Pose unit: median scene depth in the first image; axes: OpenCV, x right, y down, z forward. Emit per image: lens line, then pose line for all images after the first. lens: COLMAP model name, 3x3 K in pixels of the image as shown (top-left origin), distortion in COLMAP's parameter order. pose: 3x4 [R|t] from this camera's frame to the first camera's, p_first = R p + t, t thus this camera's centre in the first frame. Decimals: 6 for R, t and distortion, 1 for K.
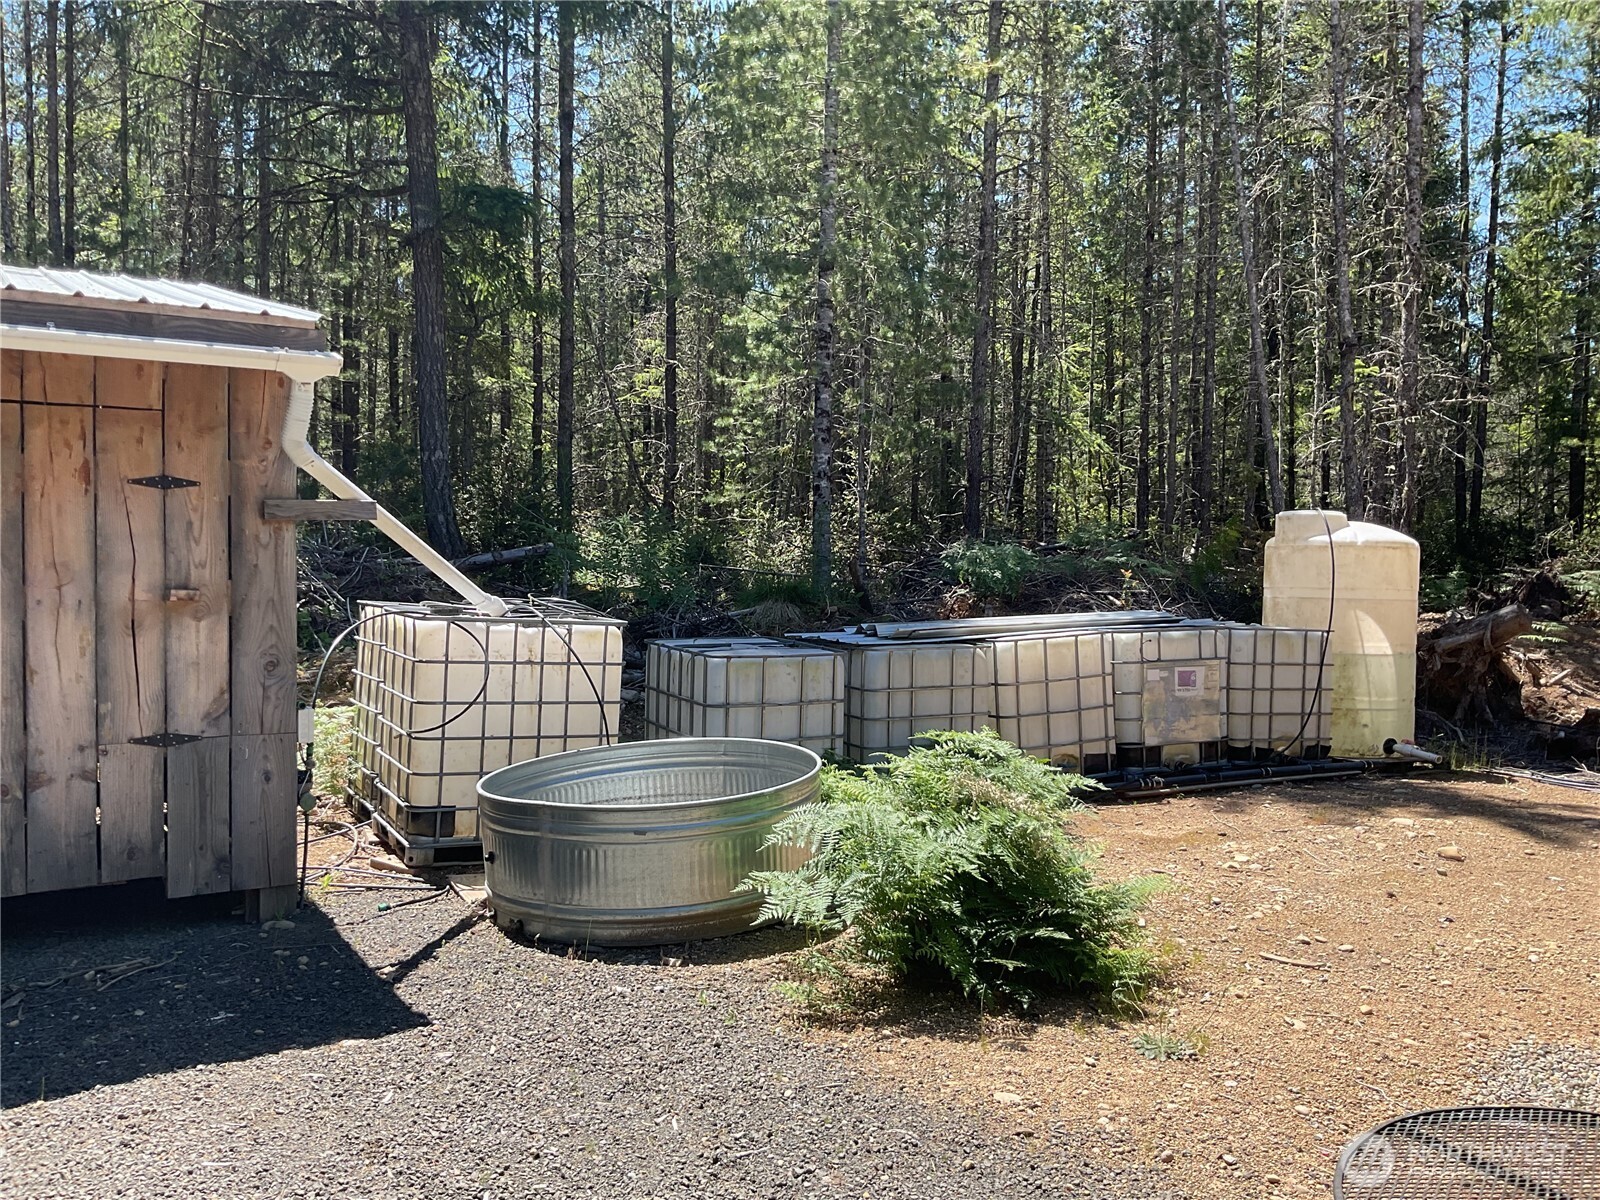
lens RADIAL K [[1336.2, 0, 800.0], [0, 1336.2, 600.0], [0, 0, 1]] dist [0.057988, -0.118269]
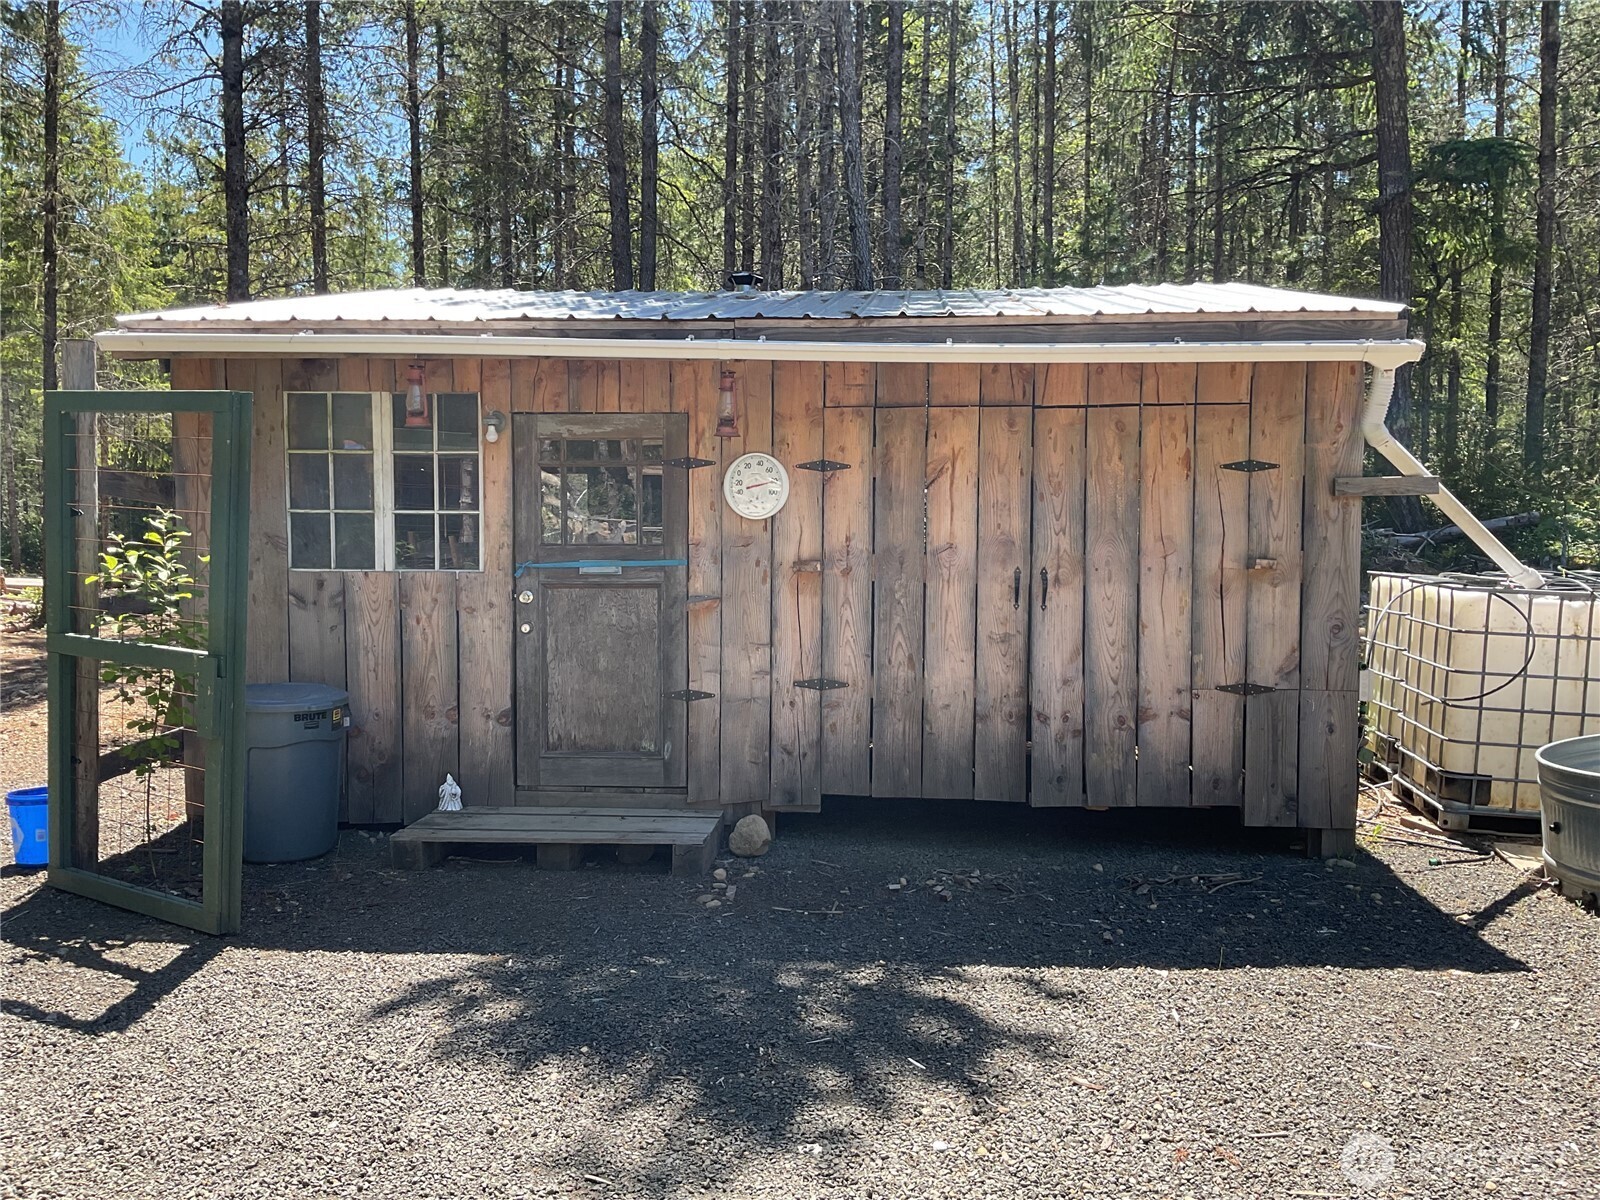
lens RADIAL K [[1336.2, 0, 800.0], [0, 1336.2, 600.0], [0, 0, 1]] dist [0.057988, -0.118269]
pose [[0.800740, 0.026369, -0.598431, -0.088038], [-0.013468, 0.999571, 0.026024, 0.002456], [0.598860, -0.012779, 0.800751, -0.150841]]
